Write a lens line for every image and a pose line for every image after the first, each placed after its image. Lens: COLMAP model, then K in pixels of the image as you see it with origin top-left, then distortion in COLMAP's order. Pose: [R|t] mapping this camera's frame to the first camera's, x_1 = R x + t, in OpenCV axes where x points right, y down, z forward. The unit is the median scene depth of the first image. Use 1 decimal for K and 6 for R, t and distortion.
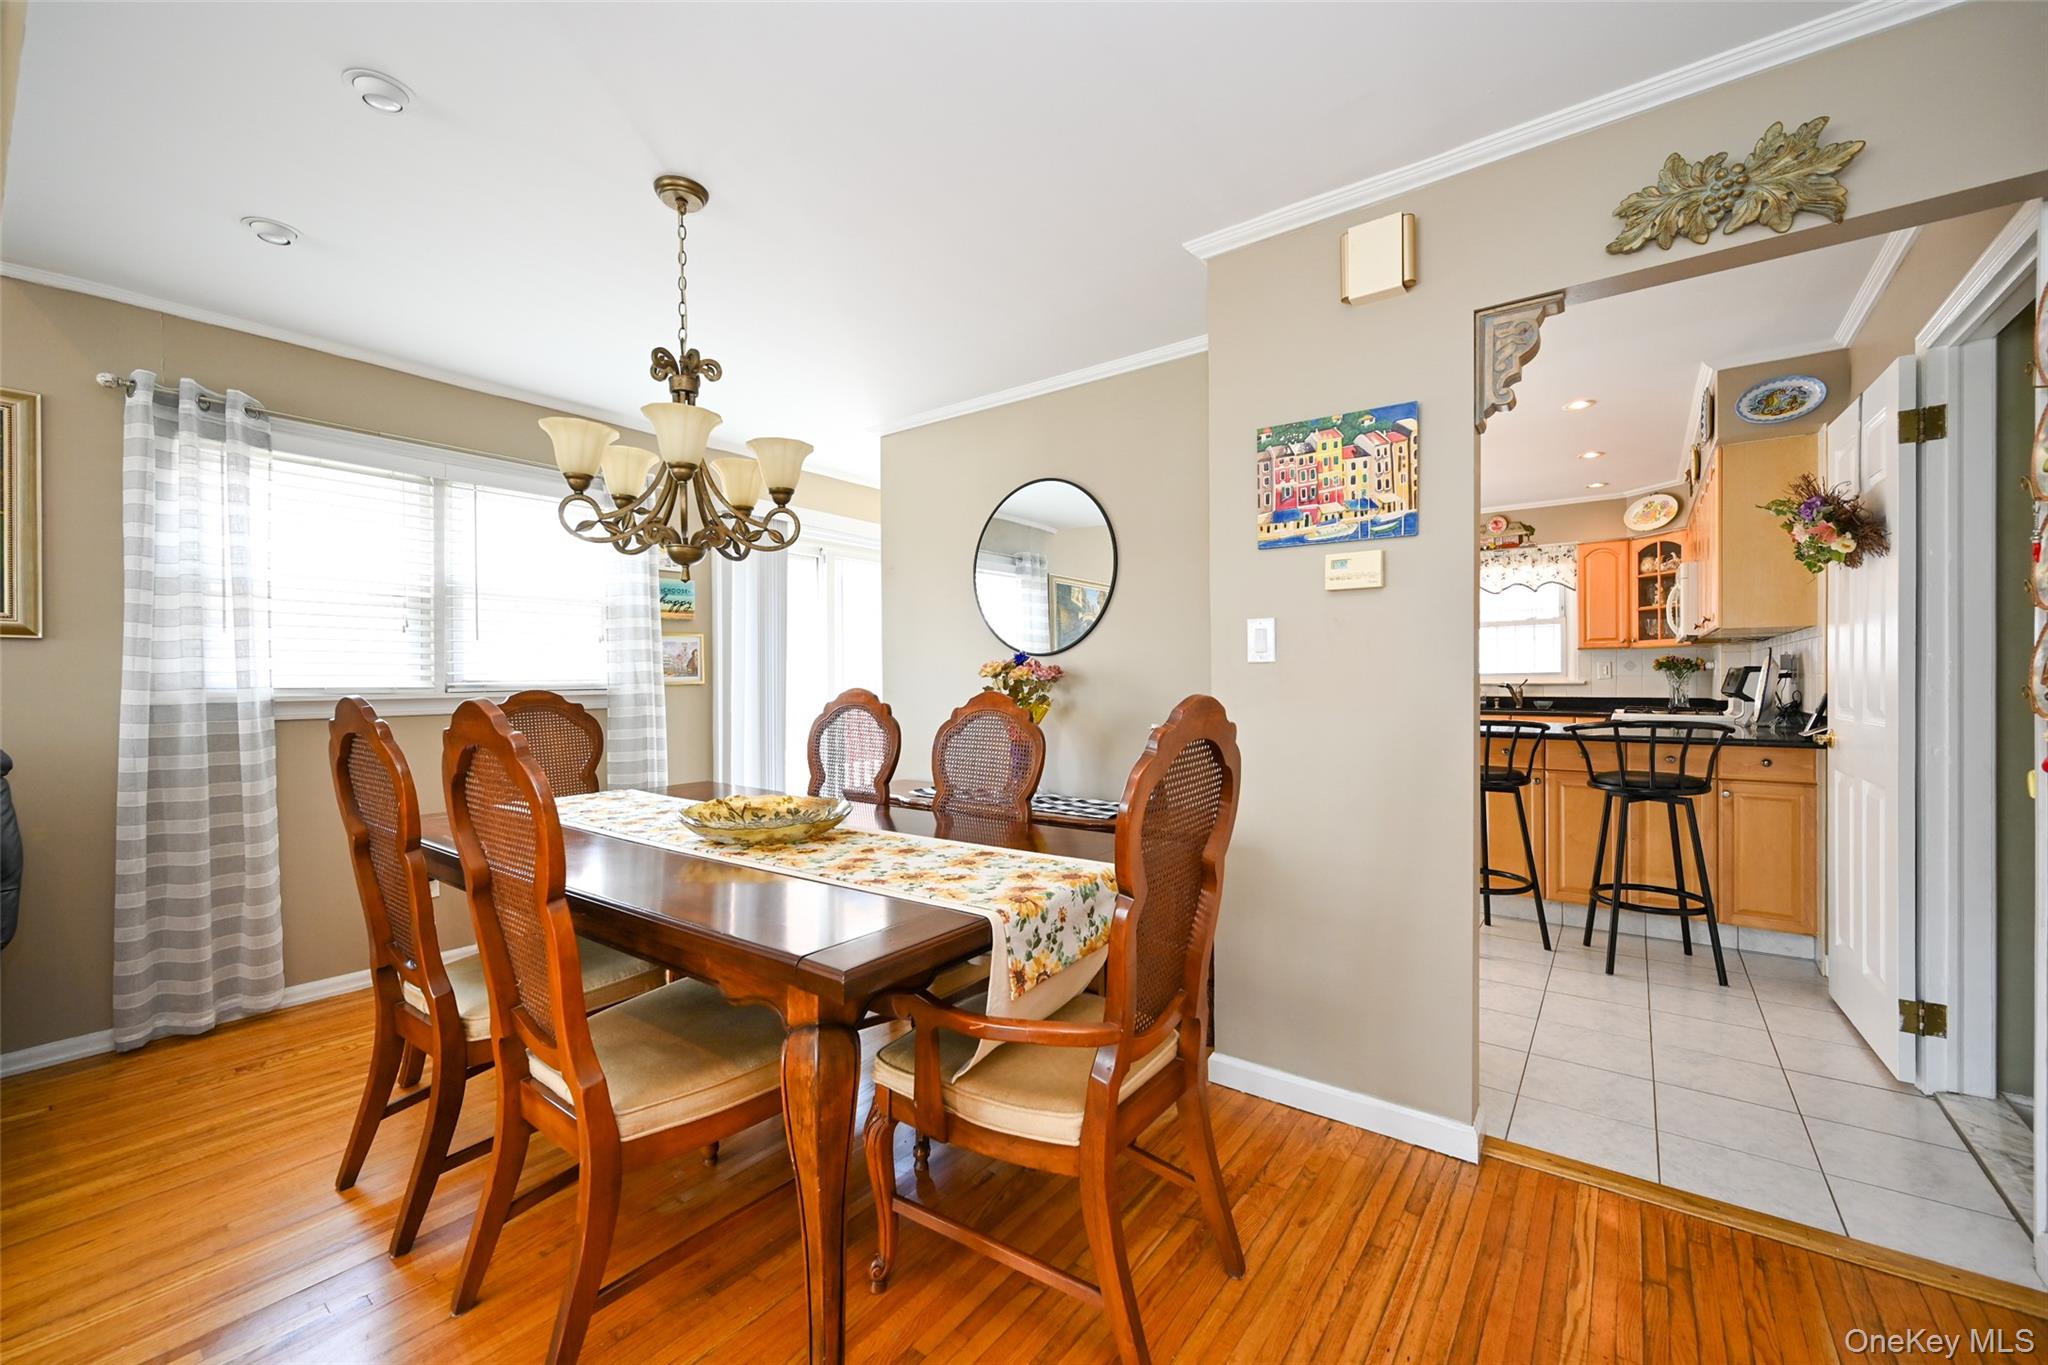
lens RADIAL K [[805.0, 0, 1022.1], [0, 805.0, 684.8], [0, 0, 1]] dist [-0.002852, -0.000249]
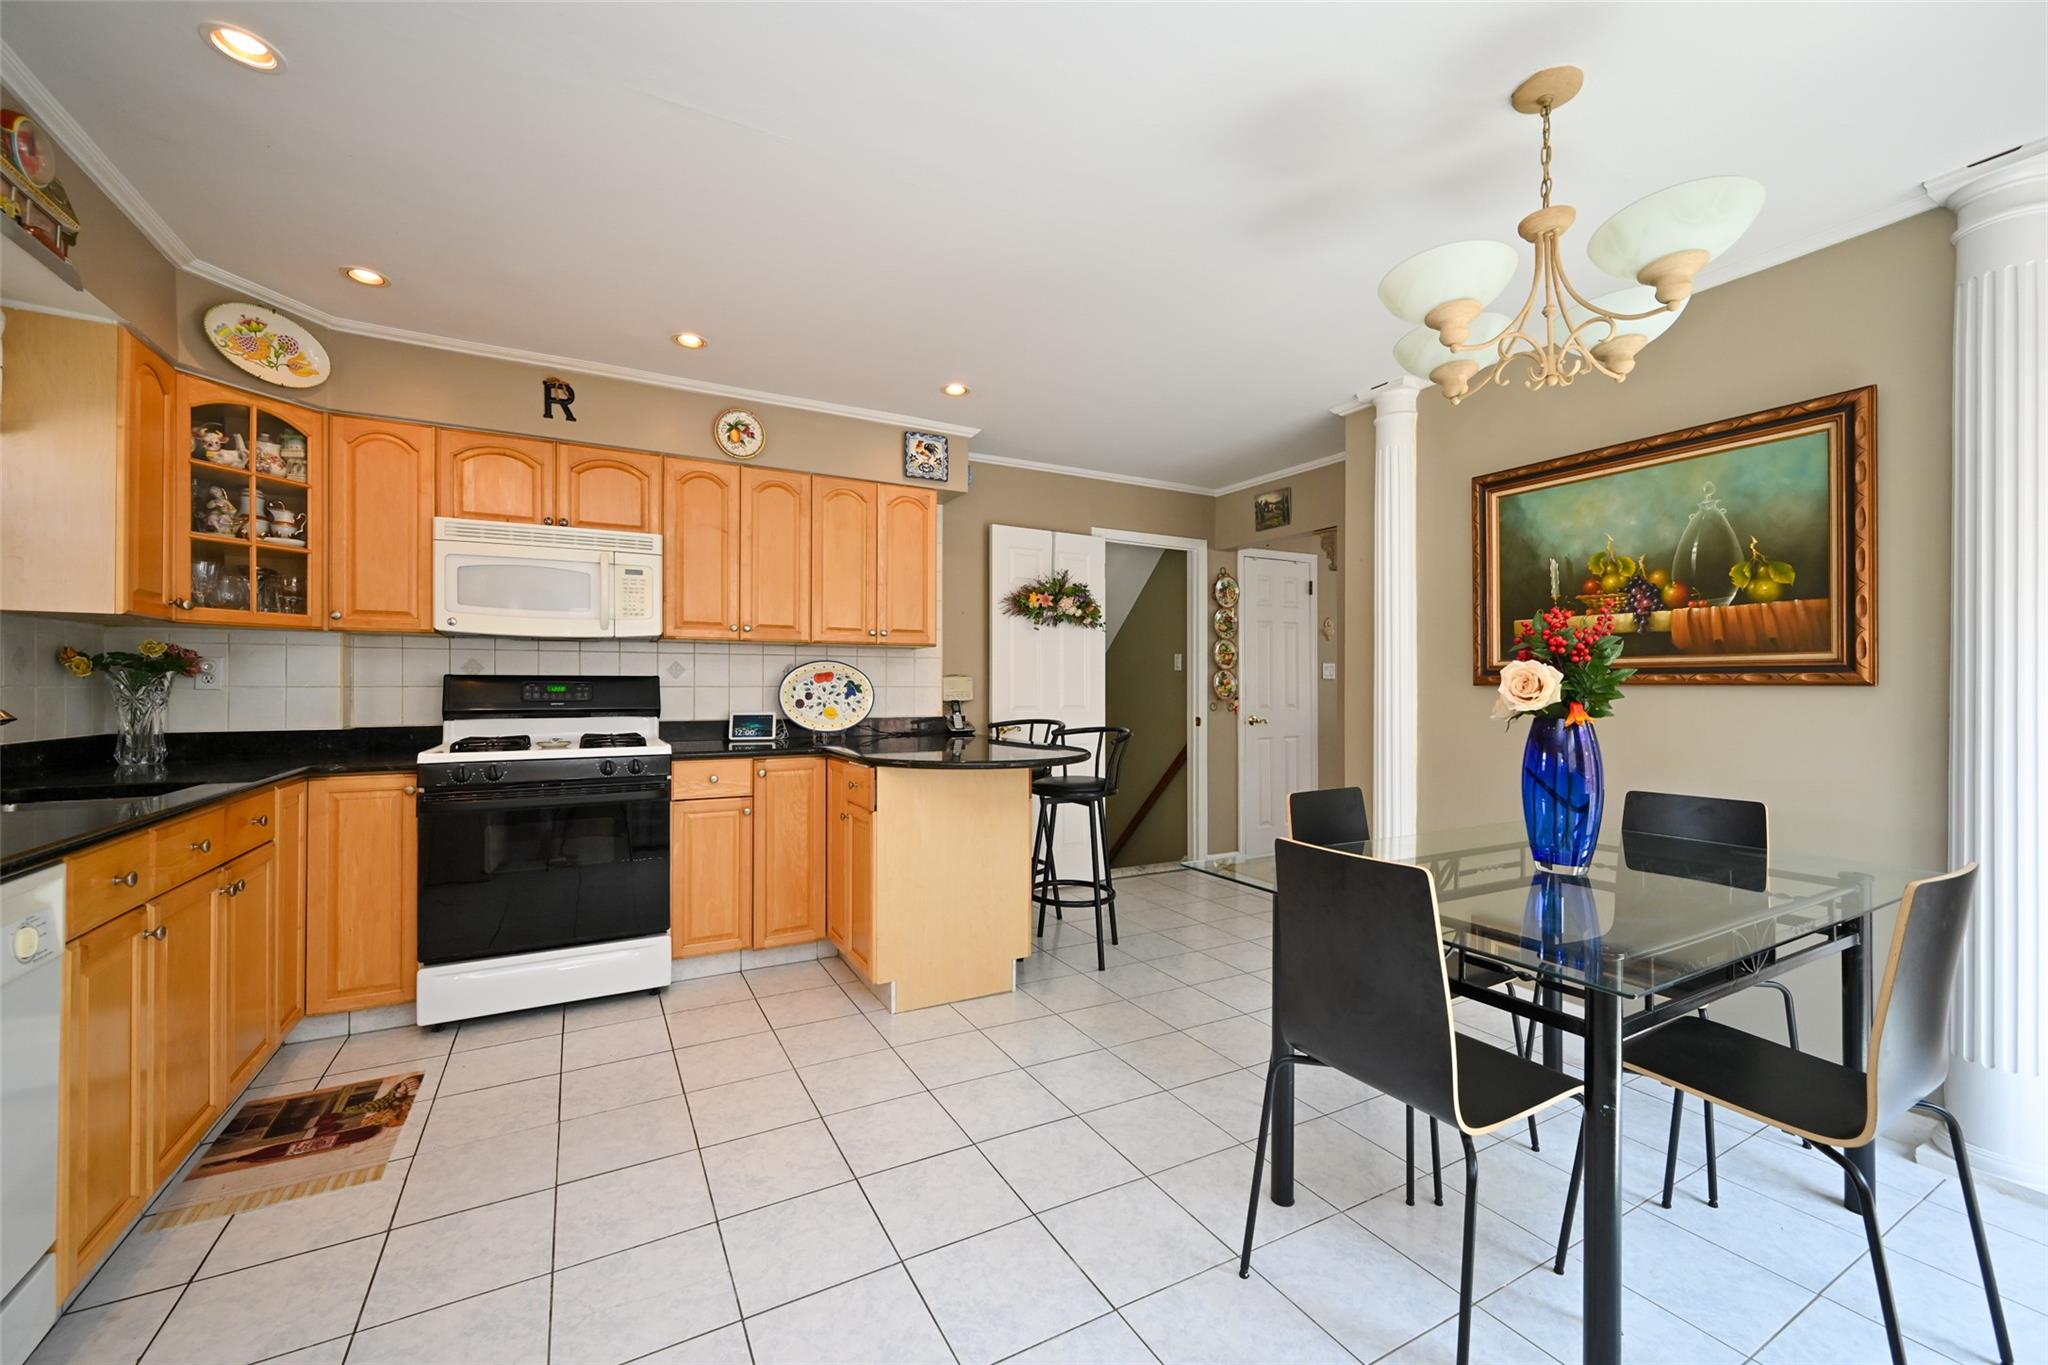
lens RADIAL K [[805.0, 0, 1022.1], [0, 805.0, 684.8], [0, 0, 1]] dist [-0.002852, -0.000249]
pose [[-0.913575, 0.005409, 0.406634, 0.202139], [0.006298, 0.999980, 0.000848, -0.010685], [-0.406622, 0.003336, -0.913591, 1.431922]]
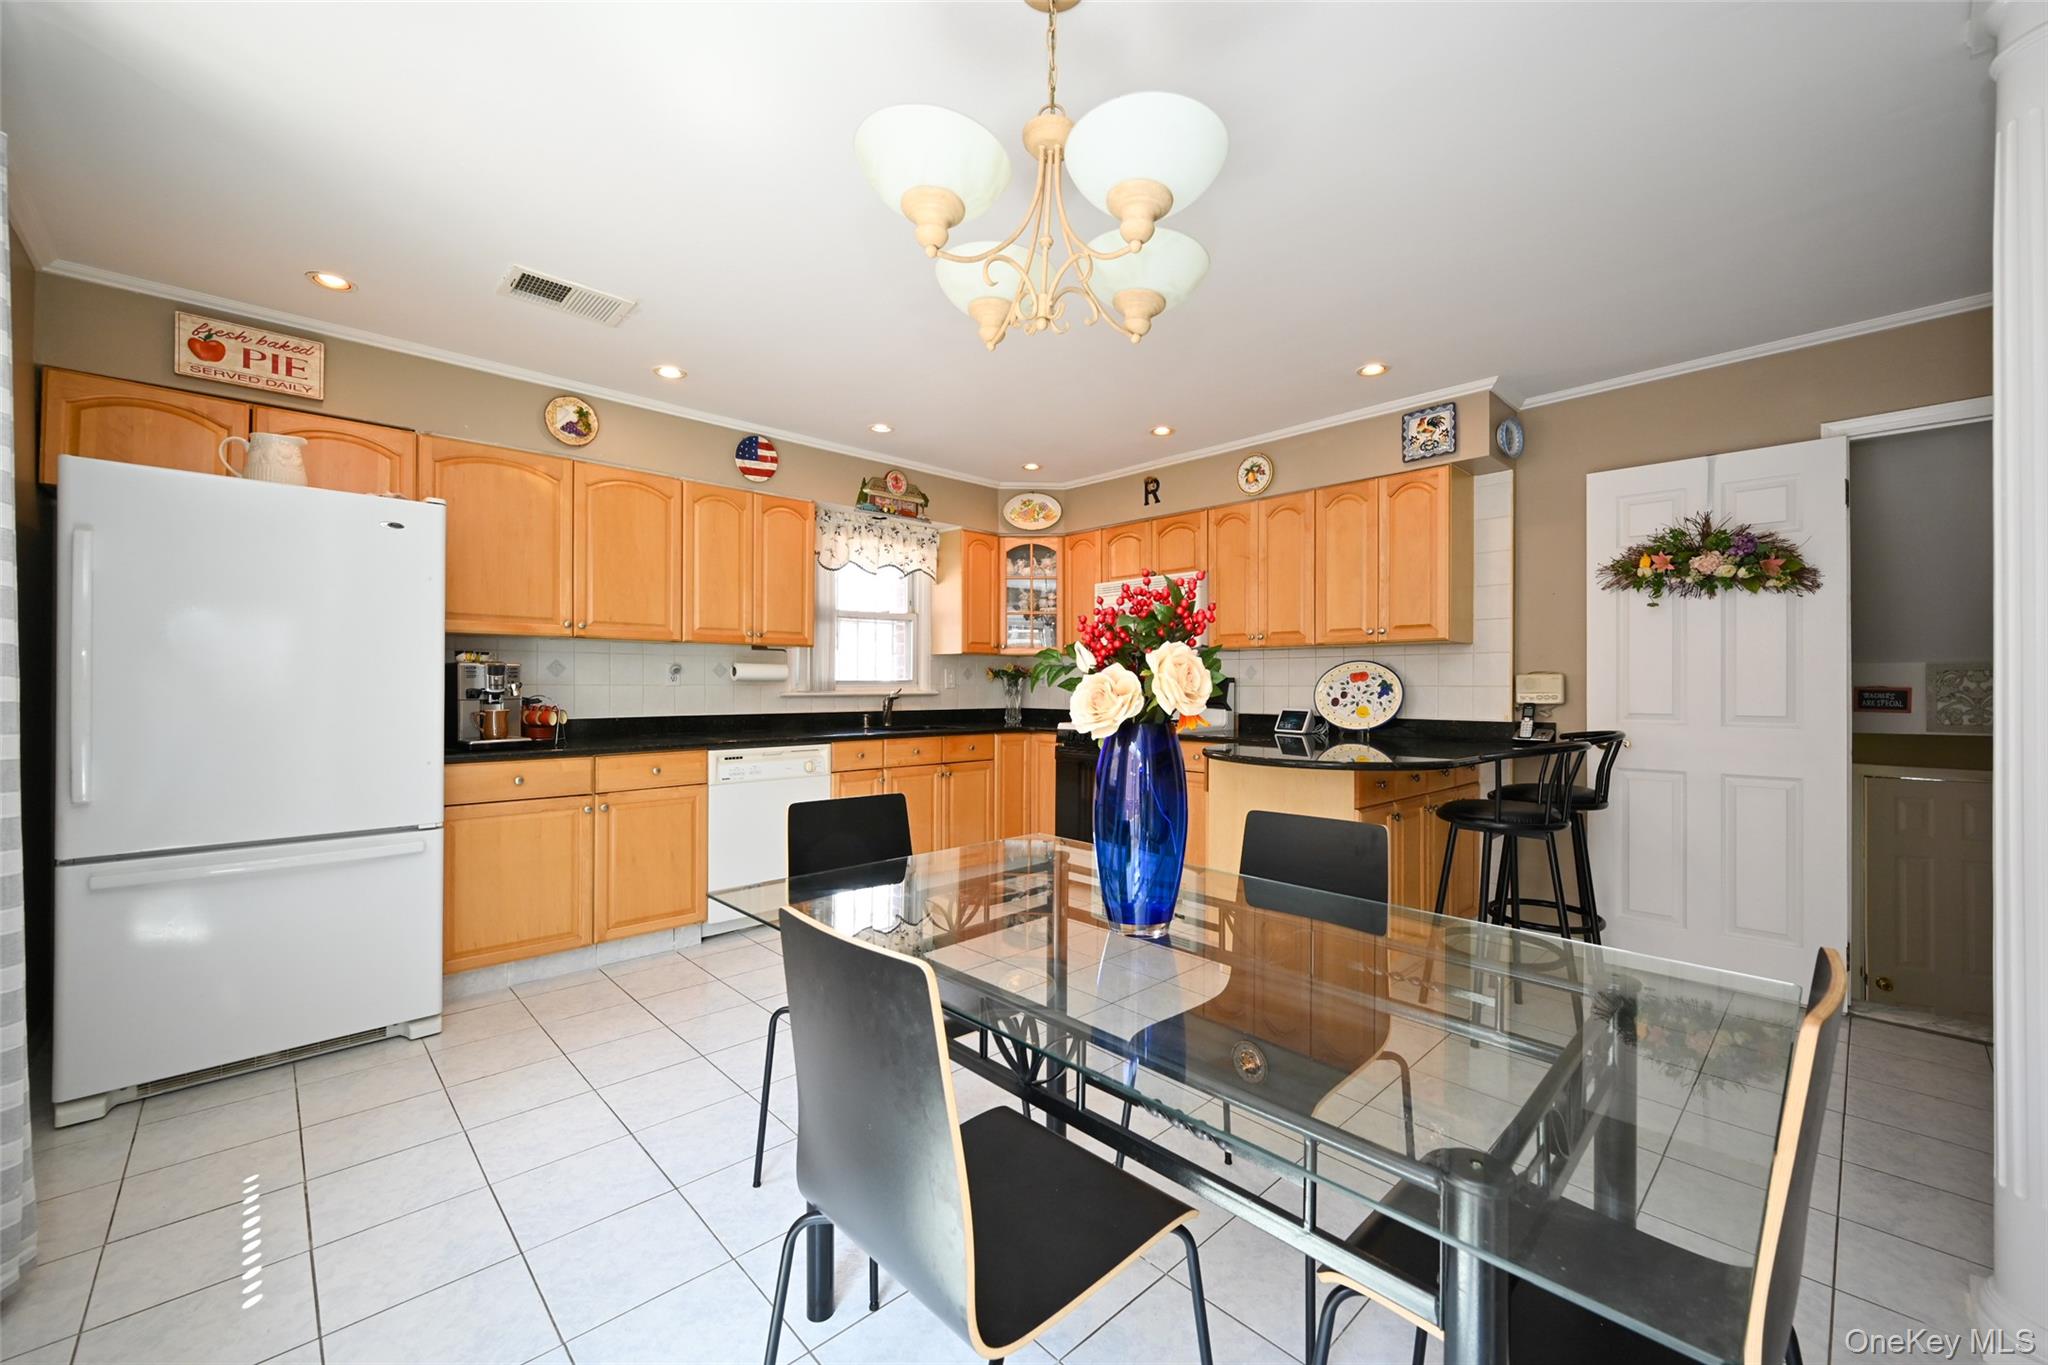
lens RADIAL K [[805.0, 0, 1022.1], [0, 805.0, 684.8], [0, 0, 1]] dist [-0.002852, -0.000249]
pose [[0.164245, 0.006158, 0.986400, -0.166789], [0.003344, 0.999971, -0.006800, -0.006218], [-0.986414, 0.004415, 0.164220, 0.977844]]
